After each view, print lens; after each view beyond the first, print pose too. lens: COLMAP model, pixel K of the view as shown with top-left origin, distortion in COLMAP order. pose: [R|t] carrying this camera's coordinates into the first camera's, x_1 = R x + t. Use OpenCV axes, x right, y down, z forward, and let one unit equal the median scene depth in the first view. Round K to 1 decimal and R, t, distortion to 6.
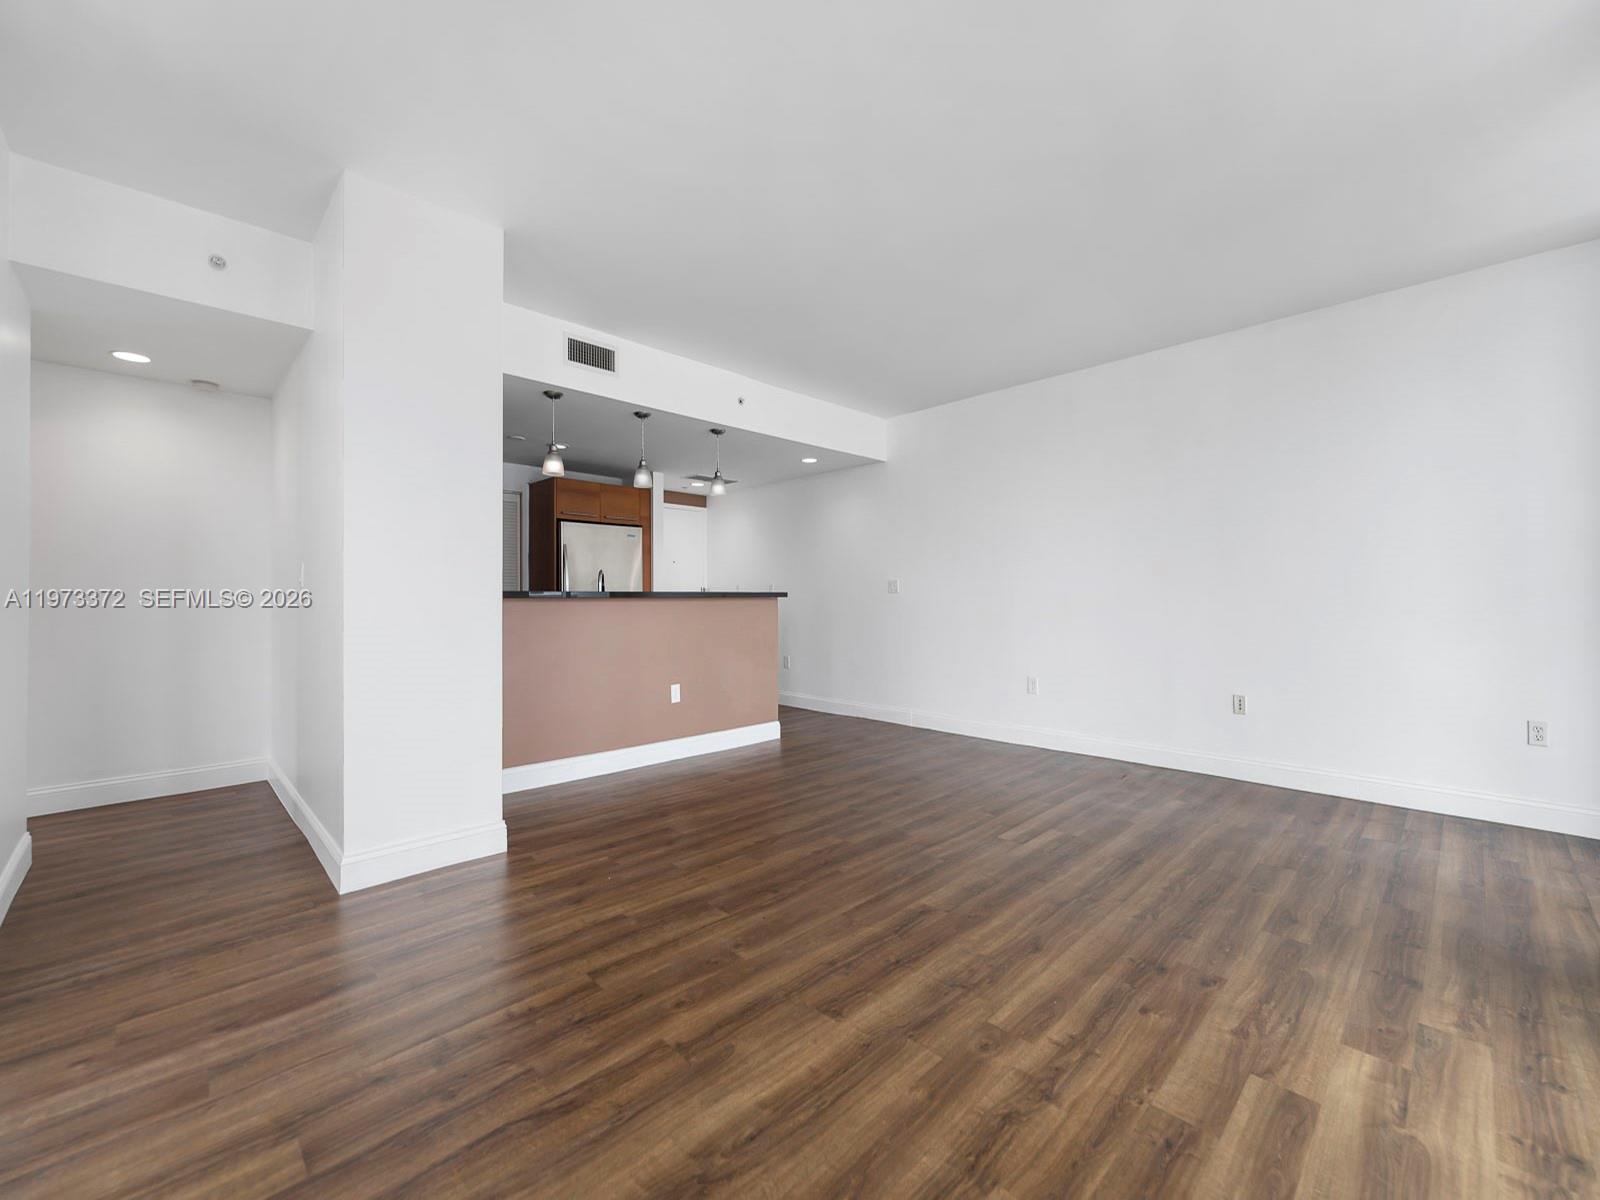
lens RADIAL K [[660.6, 0, 802.4], [0, 660.6, 591.4], [0, 0, 1]] dist [0.000111, -0.000294]
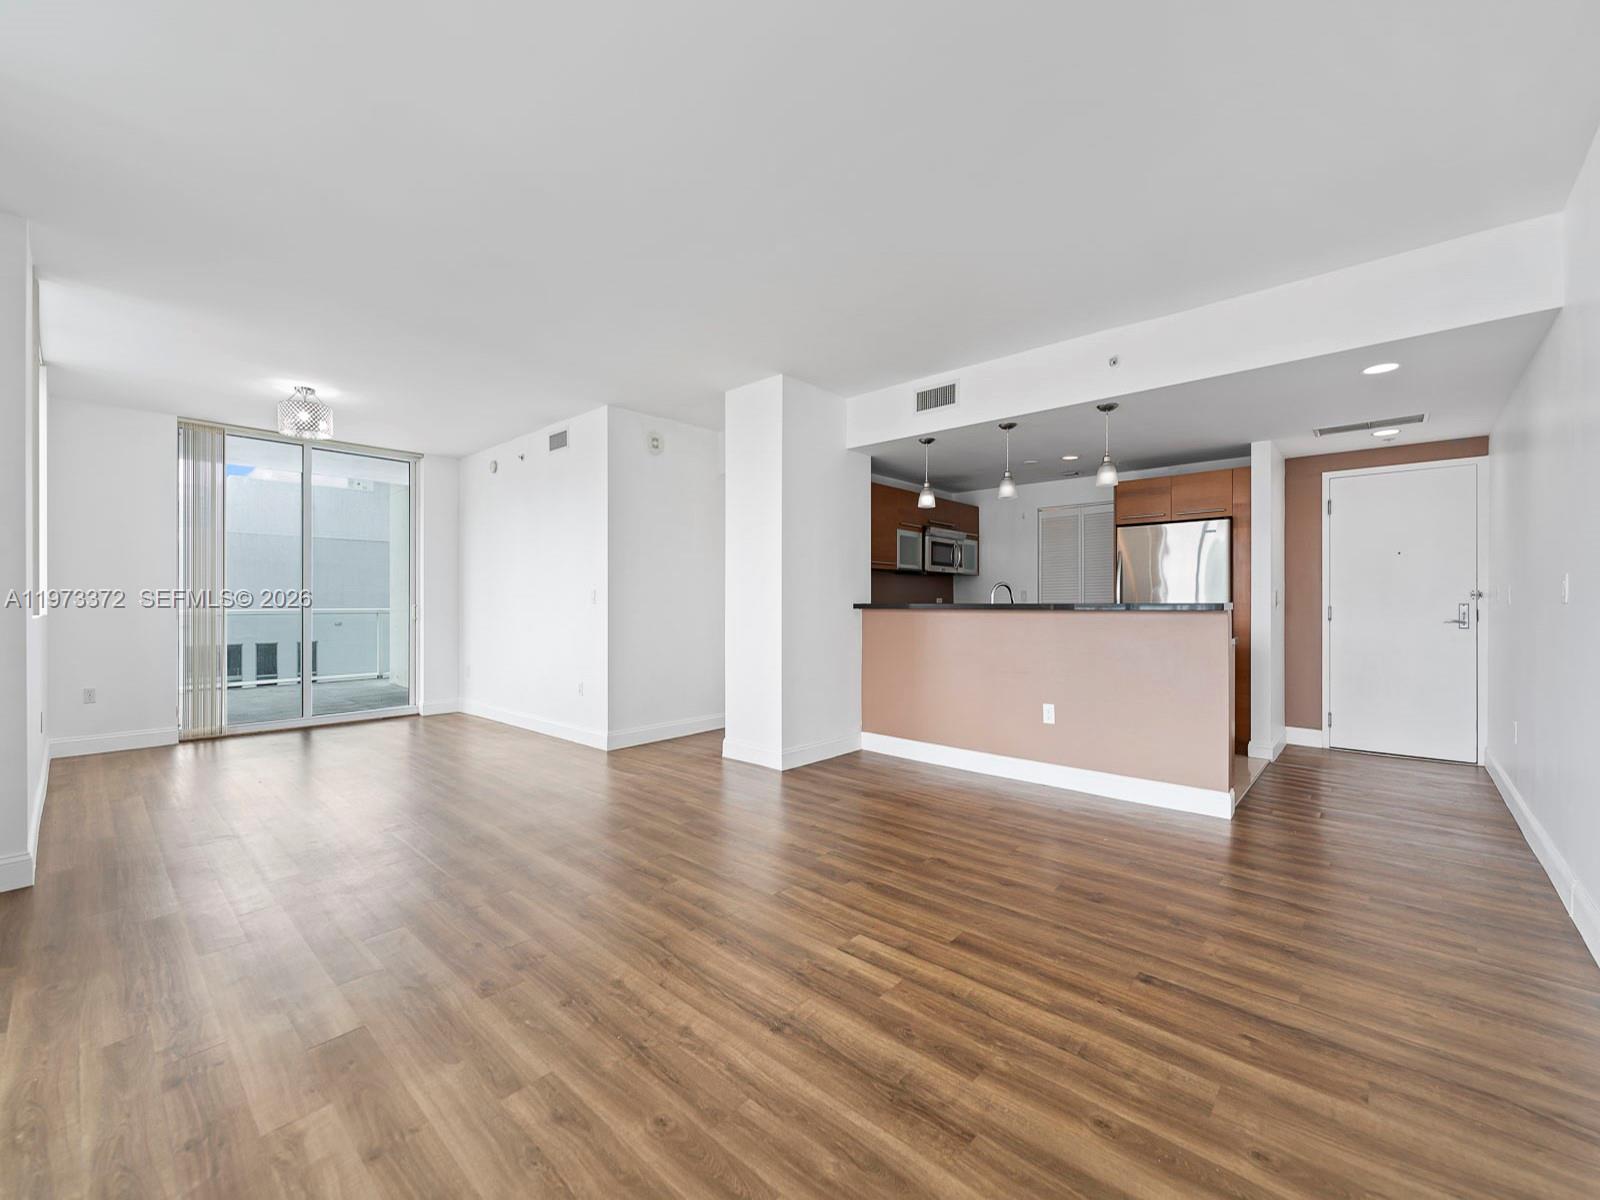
lens RADIAL K [[655.4, 0, 793.8], [0, 655.4, 603.6], [0, 0, 1]] dist [-0.000251, -0.000267]
pose [[0.053639, 0.004636, -0.998550, 1.428458], [0.011834, 0.999916, 0.005278, -0.016286], [0.998490, -0.012100, 0.053580, 1.223944]]
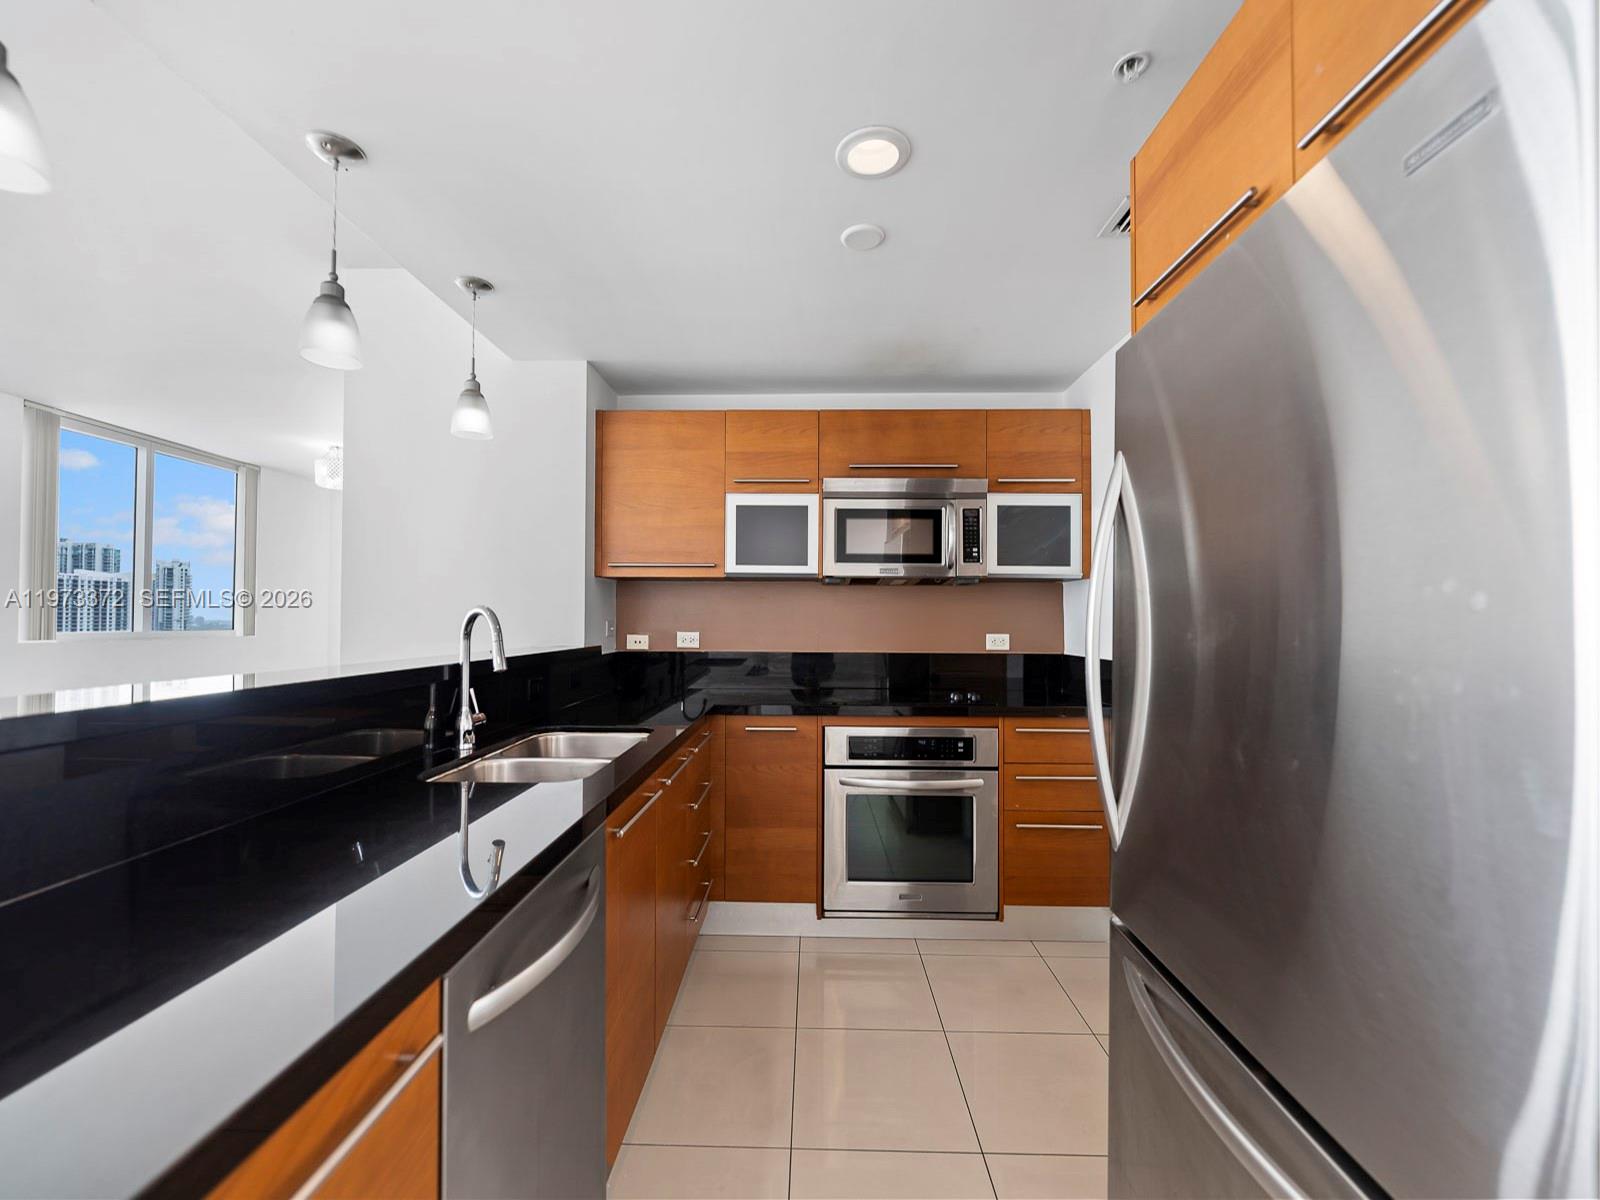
lens RADIAL K [[649.7, 0, 797.2], [0, 649.7, 607.7], [0, 0, 1]] dist [-0.000959, -0.000210]
pose [[-0.717187, -0.011220, -0.696791, -0.359018], [0.006071, 0.999732, -0.022348, -0.044876], [0.696855, -0.020258, -0.716926, 2.749663]]
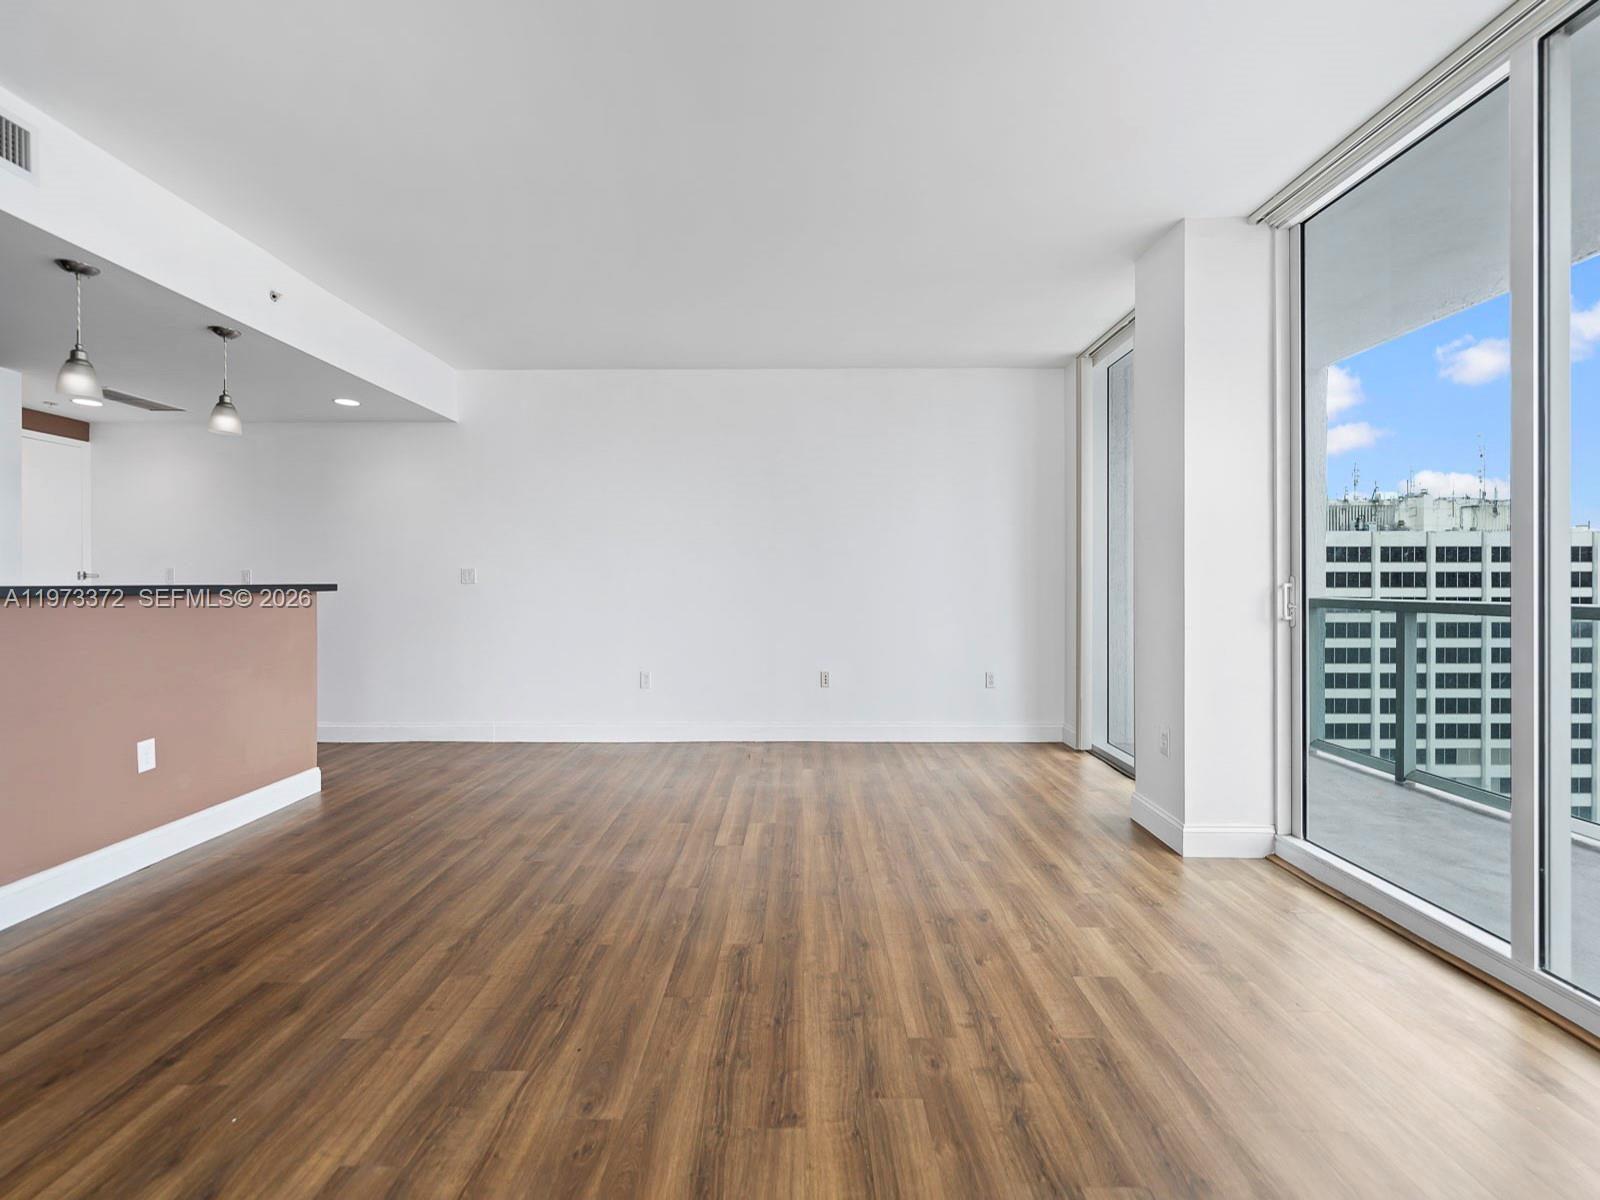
lens RADIAL K [[658.1, 0, 801.9], [0, 658.1, 585.1], [0, 0, 1]] dist [-0.000904, -0.000393]
pose [[0.701250, 0.000864, 0.712914, -0.409278], [-0.010917, 0.999895, 0.009526, -0.023079], [-0.712831, -0.014463, 0.701186, 0.337512]]
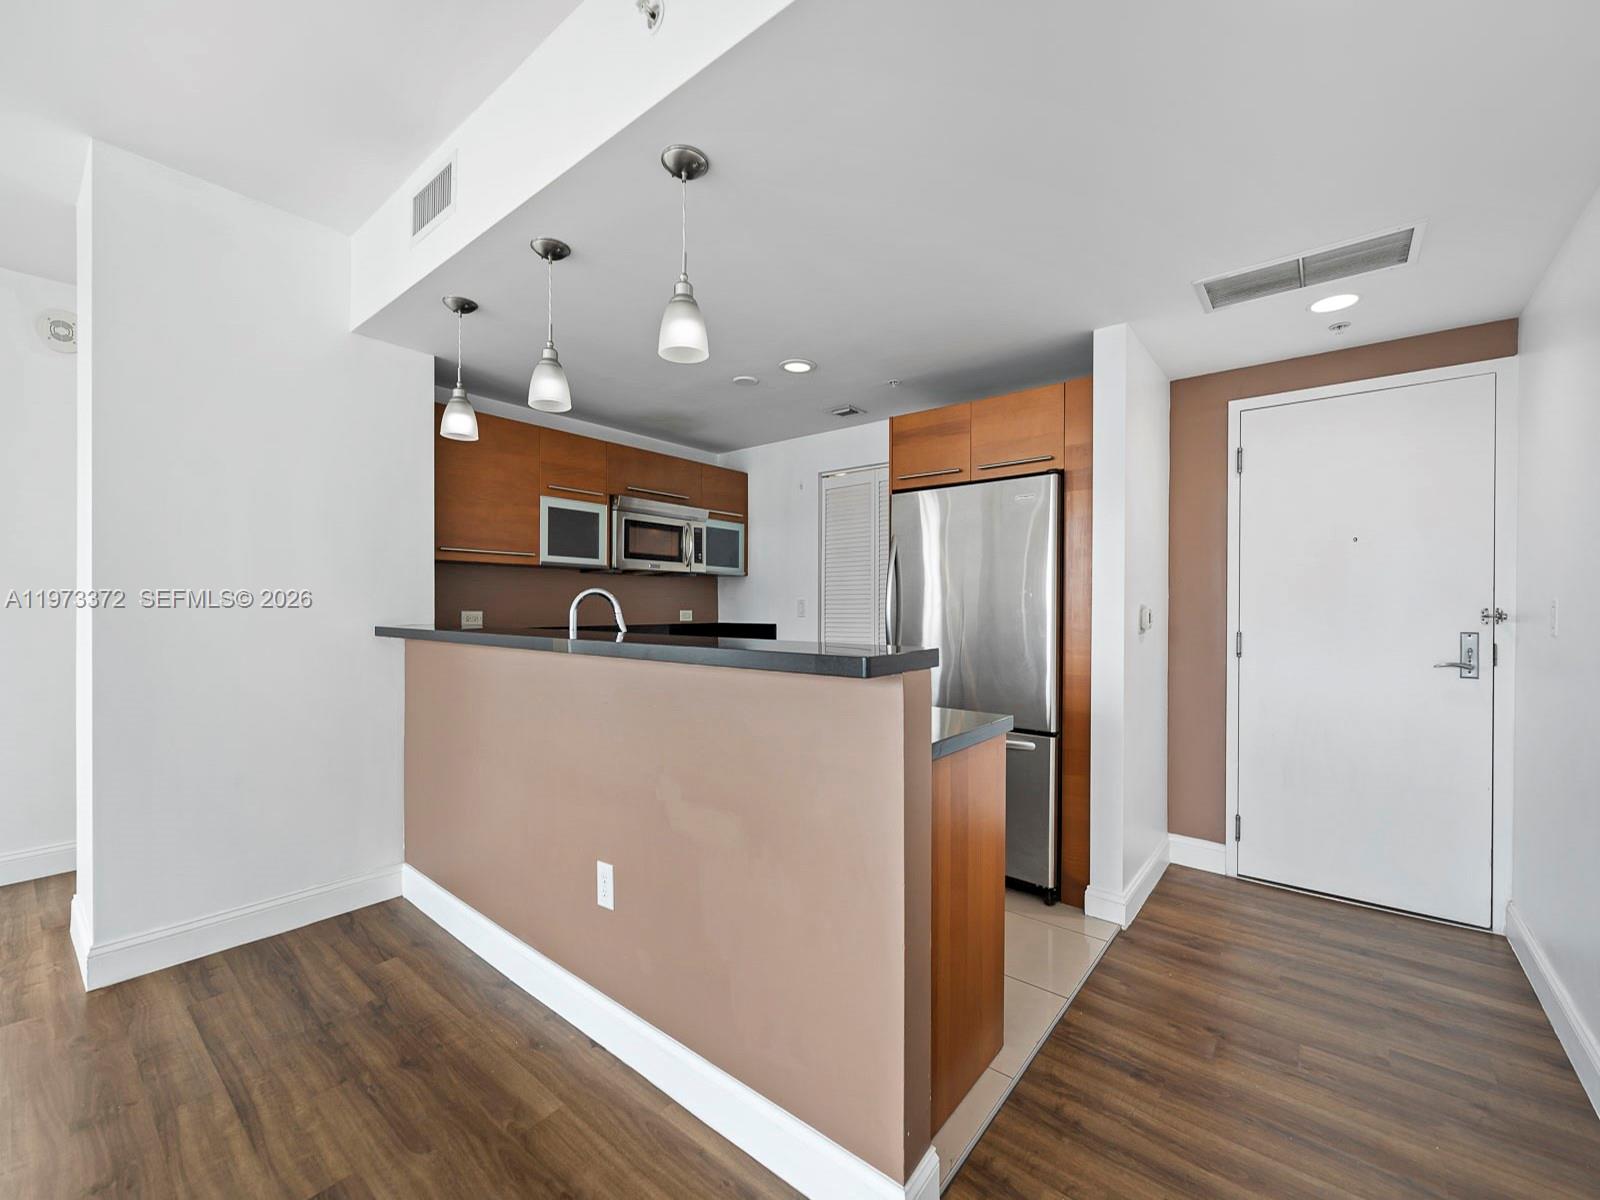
lens RADIAL K [[657.5, 0, 799.1], [0, 657.5, 608.6], [0, 0, 1]] dist [-0.000631, -0.000234]
pose [[0.106781, 0.008891, -0.994243, 0.457370], [0.007734, 0.999922, 0.009772, -0.040359], [0.994253, -0.008733, 0.106704, 2.201608]]
